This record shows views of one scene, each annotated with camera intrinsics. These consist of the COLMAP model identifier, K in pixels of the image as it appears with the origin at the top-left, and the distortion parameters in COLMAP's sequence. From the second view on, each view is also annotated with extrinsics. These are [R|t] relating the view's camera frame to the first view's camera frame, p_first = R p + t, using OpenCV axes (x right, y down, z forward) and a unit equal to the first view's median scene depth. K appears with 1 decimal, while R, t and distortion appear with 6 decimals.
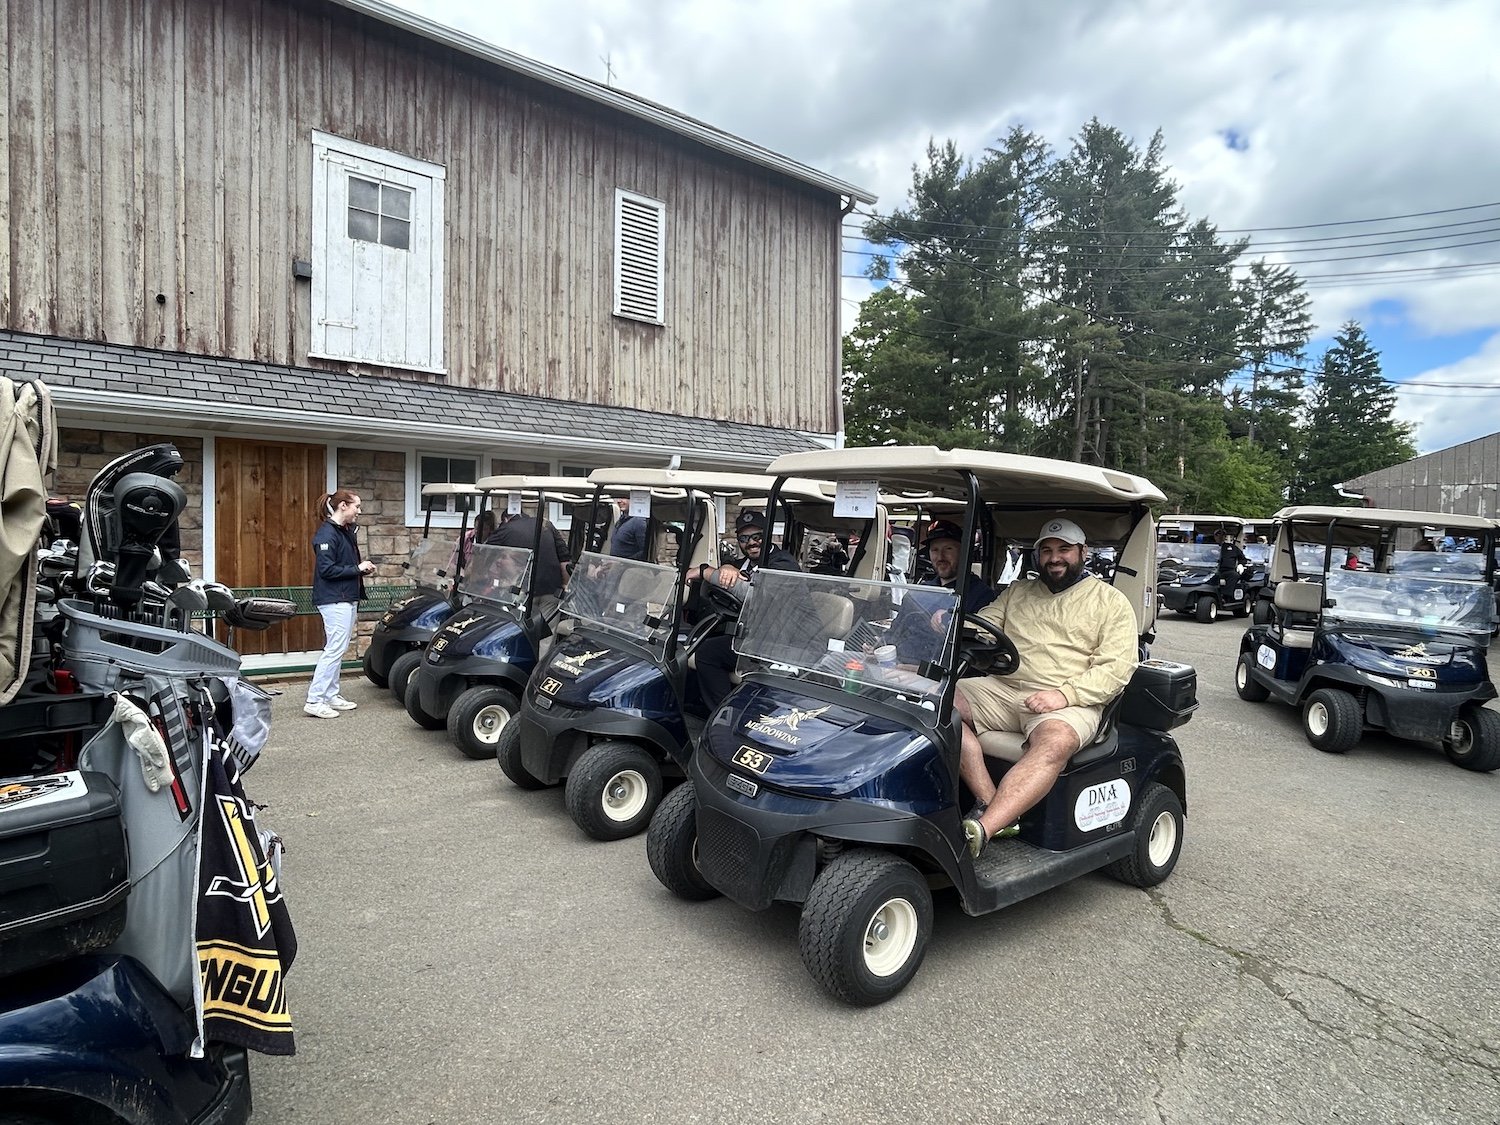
lens RADIAL K [[839.9, 0, 753.3], [0, 839.9, 562.4], [0, 0, 1]] dist [-0.007566, 0.001791]
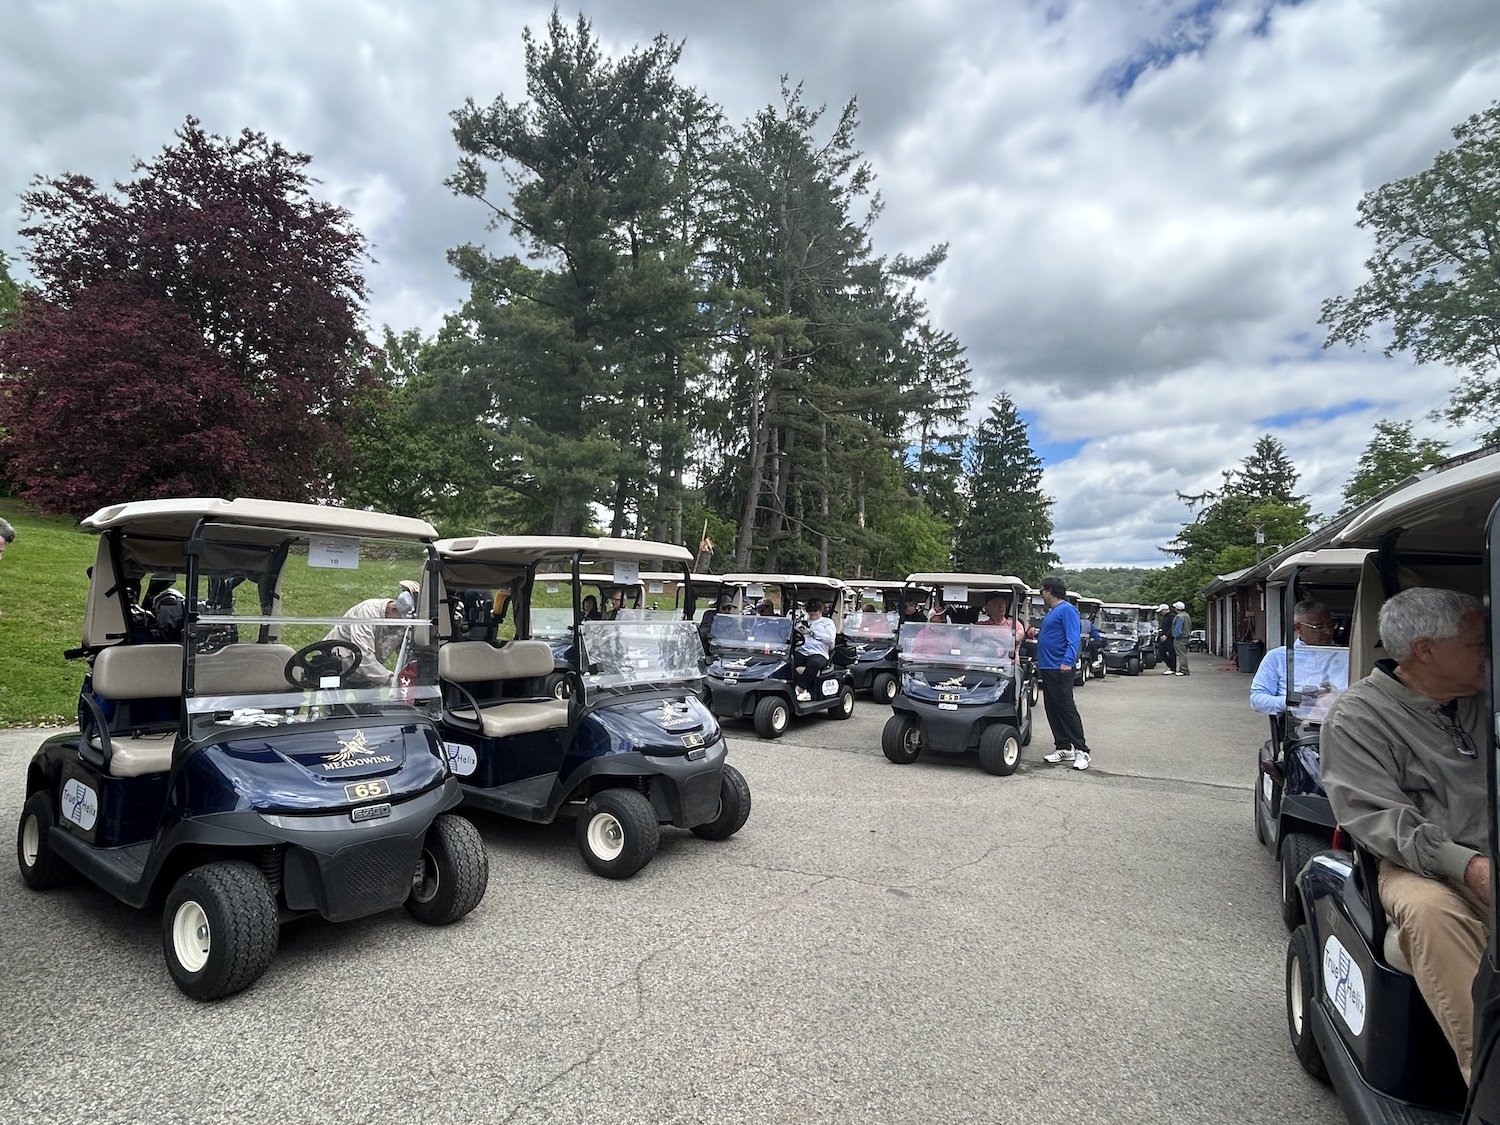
lens RADIAL K [[843.4, 0, 743.5], [0, 843.4, 551.4], [0, 0, 1]] dist [0.001846, 0.000388]
pose [[0.936665, 0.032755, 0.348691, 0.457894], [-0.003040, 0.996340, -0.085426, -0.040647], [-0.350213, 0.078956, 0.933336, 1.193888]]
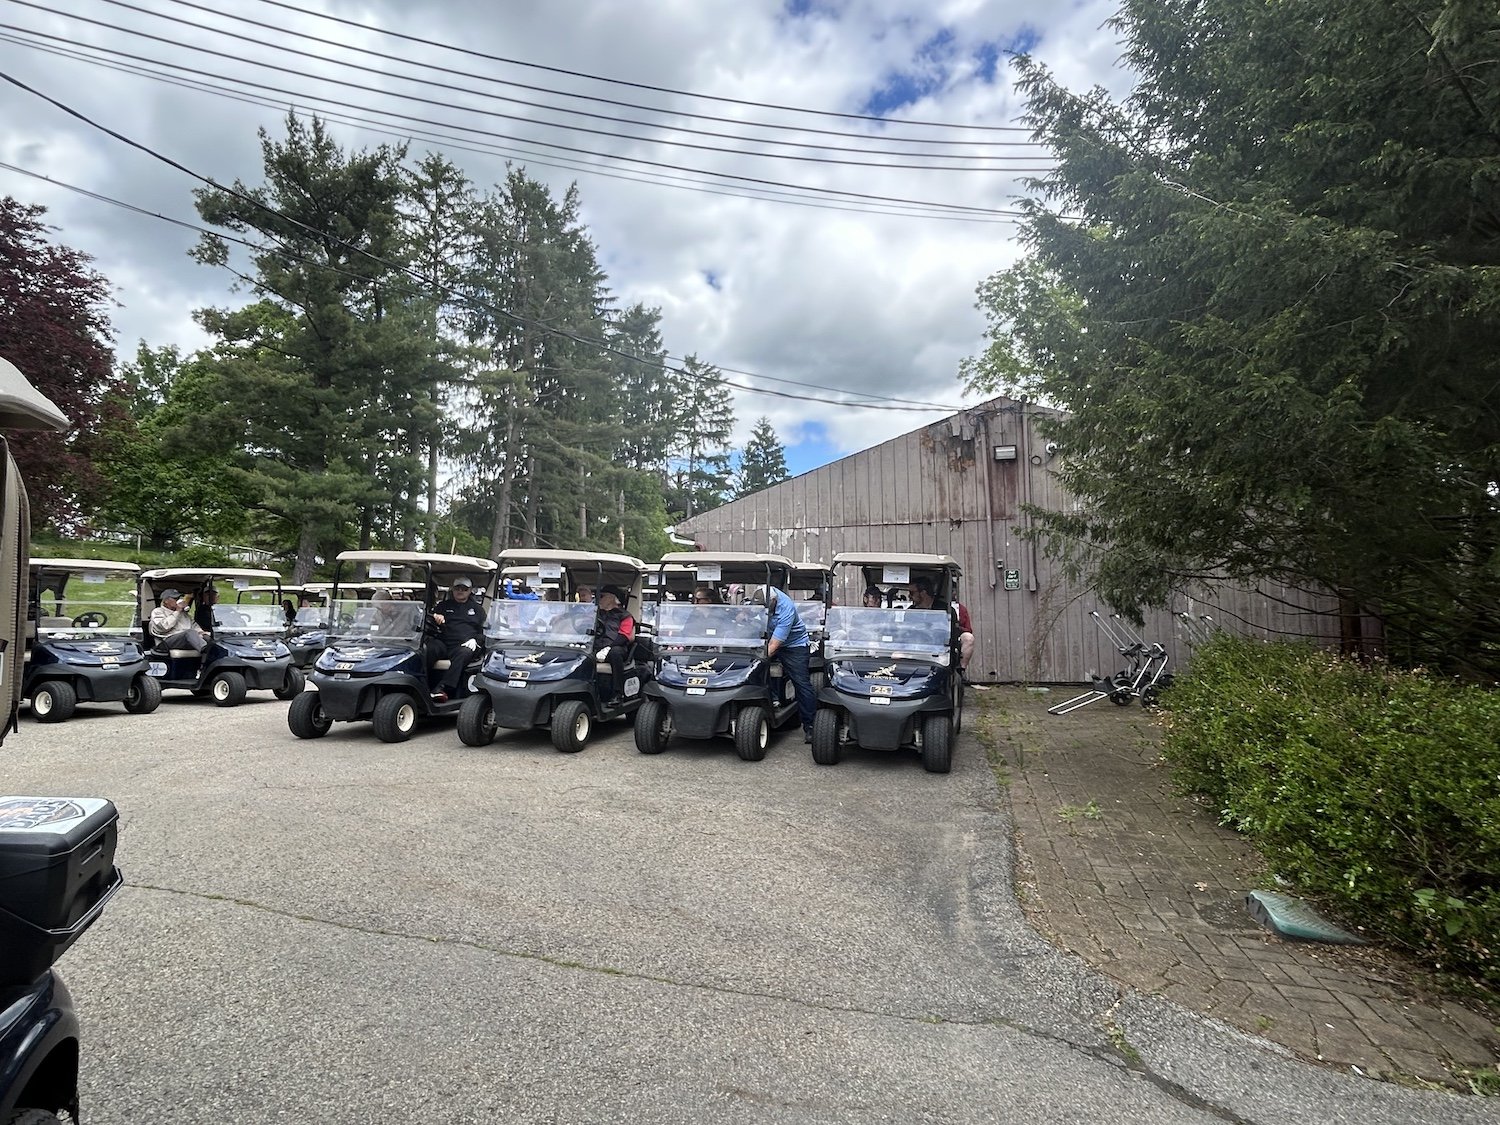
lens RADIAL K [[839.9, 0, 753.3], [0, 839.9, 562.4], [0, 0, 1]] dist [-0.007566, 0.001791]
pose [[0.834648, 0.016399, 0.550540, 0.515257], [0.033210, 0.996240, -0.080023, 0.008135], [-0.549782, 0.085074, 0.830965, 0.470577]]
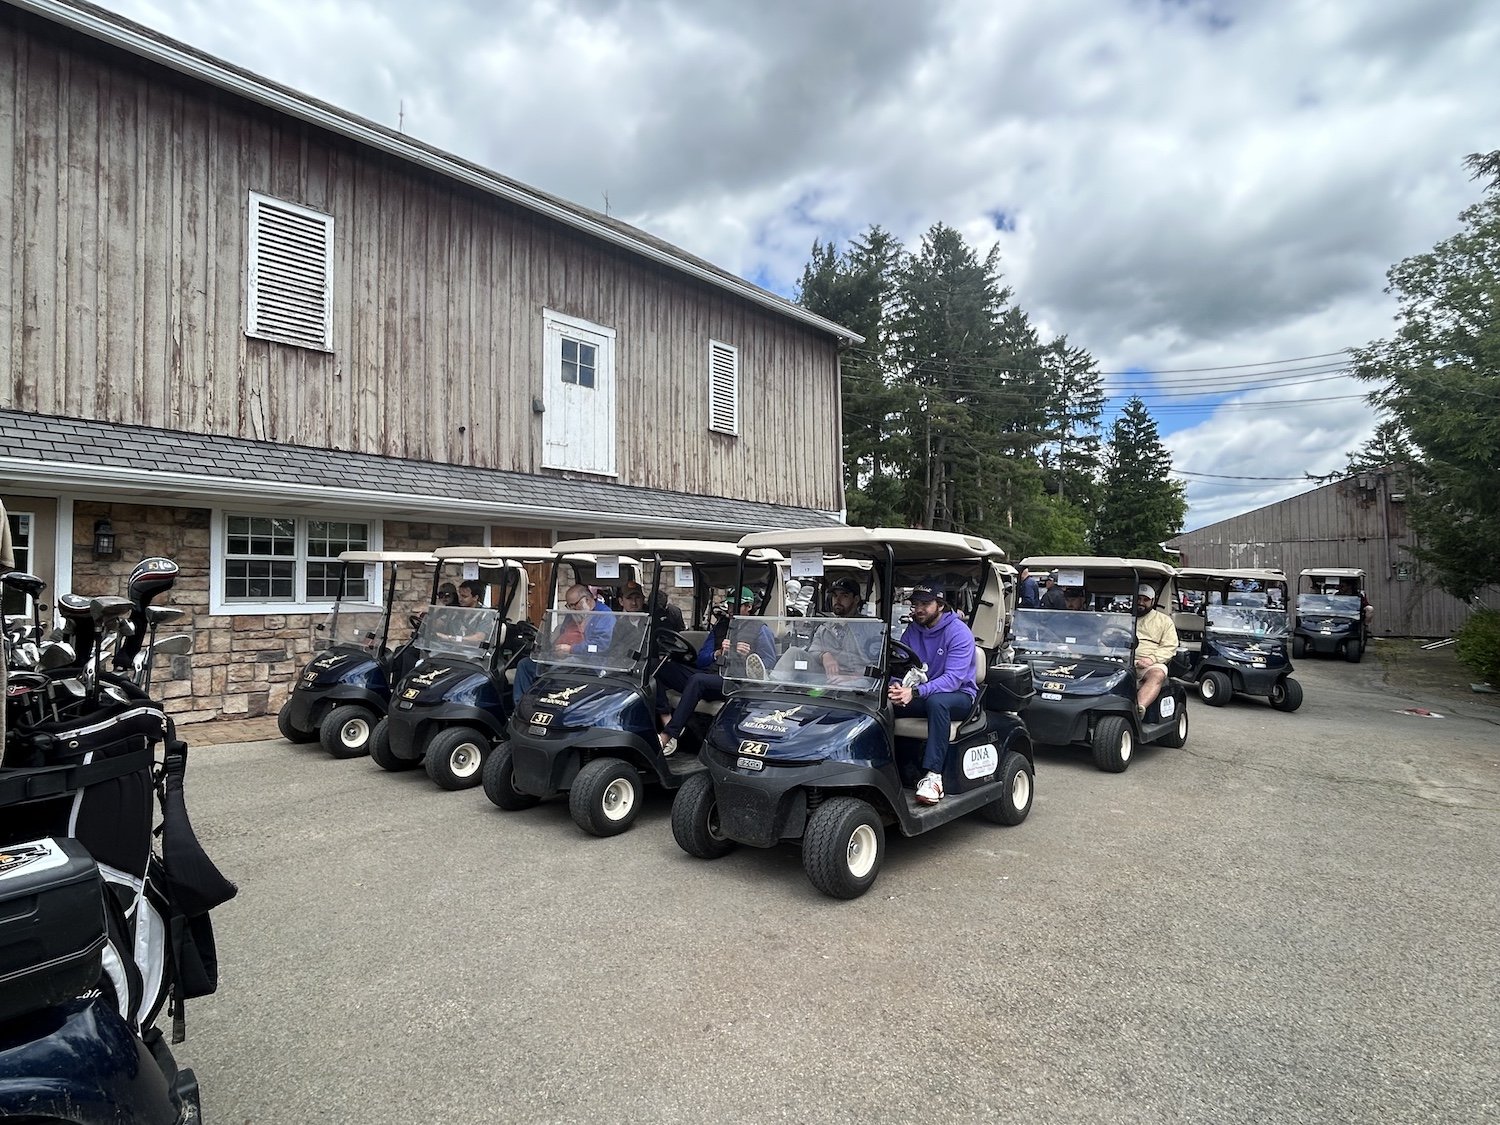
lens RADIAL K [[841.0, 0, 750.0], [0, 841.0, 562.5], [0, 0, 1]] dist [-0.006832, -0.001272]
pose [[0.981511, -0.009691, 0.191159, -0.331857], [0.020513, 0.998291, -0.054717, -0.001922], [-0.190302, 0.057627, 0.980033, -0.311745]]
